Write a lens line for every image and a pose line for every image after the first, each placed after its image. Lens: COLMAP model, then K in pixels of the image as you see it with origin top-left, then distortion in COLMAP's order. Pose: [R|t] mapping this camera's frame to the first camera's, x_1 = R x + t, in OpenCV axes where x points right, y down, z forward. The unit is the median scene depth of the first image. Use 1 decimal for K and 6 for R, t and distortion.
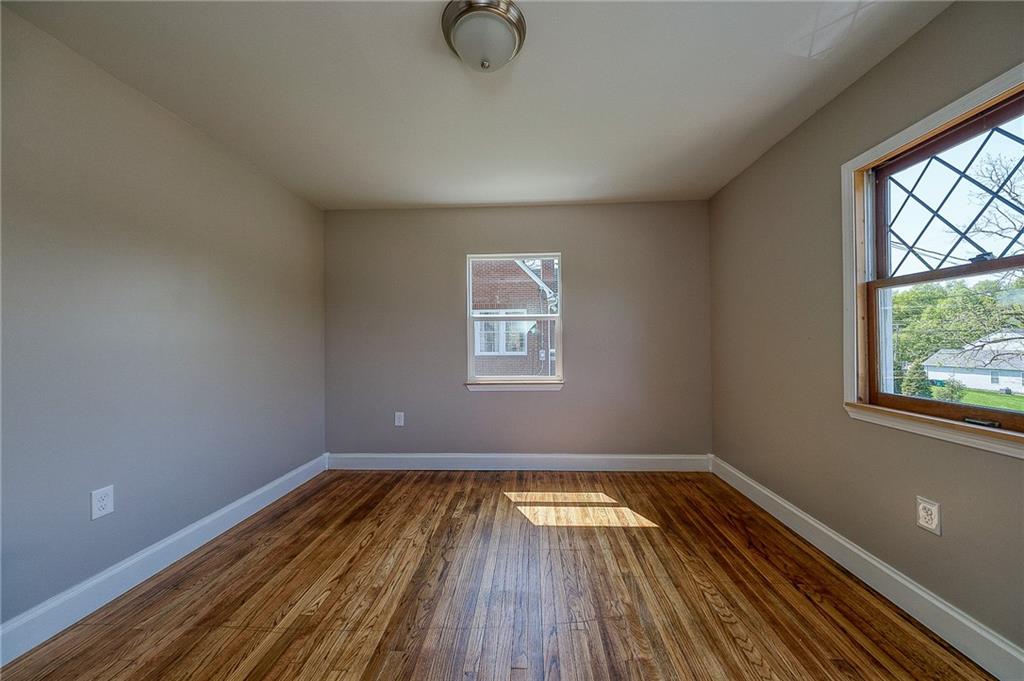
lens RADIAL K [[343.5, 0, 509.2], [0, 343.5, 342.7], [0, 0, 1]] dist [0.000112, -0.000088]
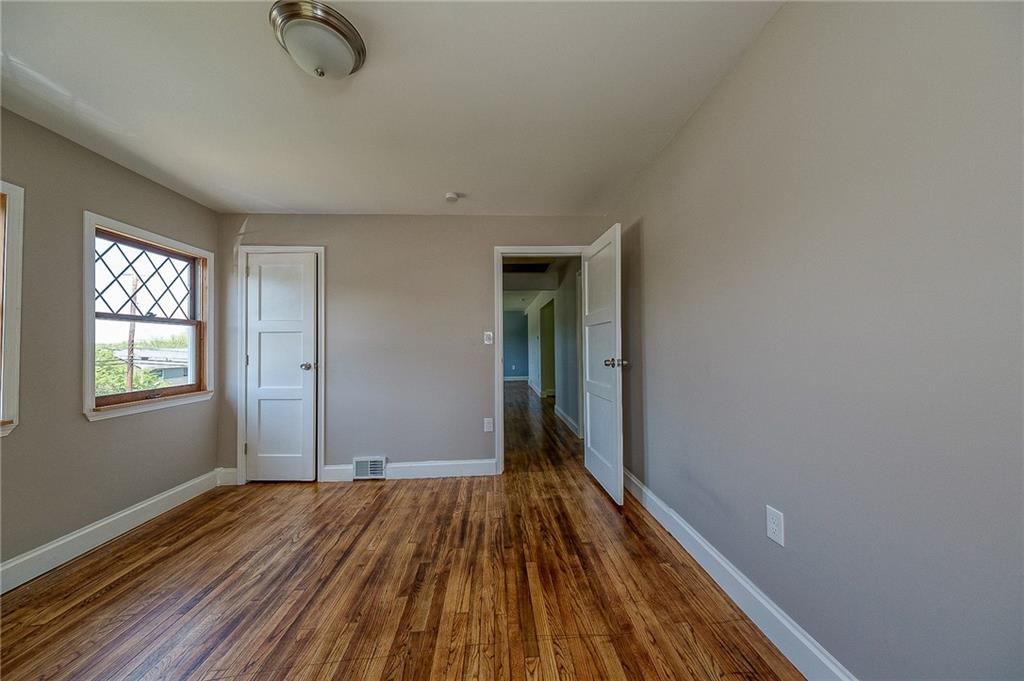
lens RADIAL K [[343.5, 0, 511.7], [0, 343.5, 342.4], [0, 0, 1]] dist [0.000112, -0.000088]
pose [[-0.992861, 0.021369, -0.117345, -0.482064], [0.023061, 0.999648, -0.013083, -0.003637], [0.117024, -0.015696, -0.993005, 2.002294]]
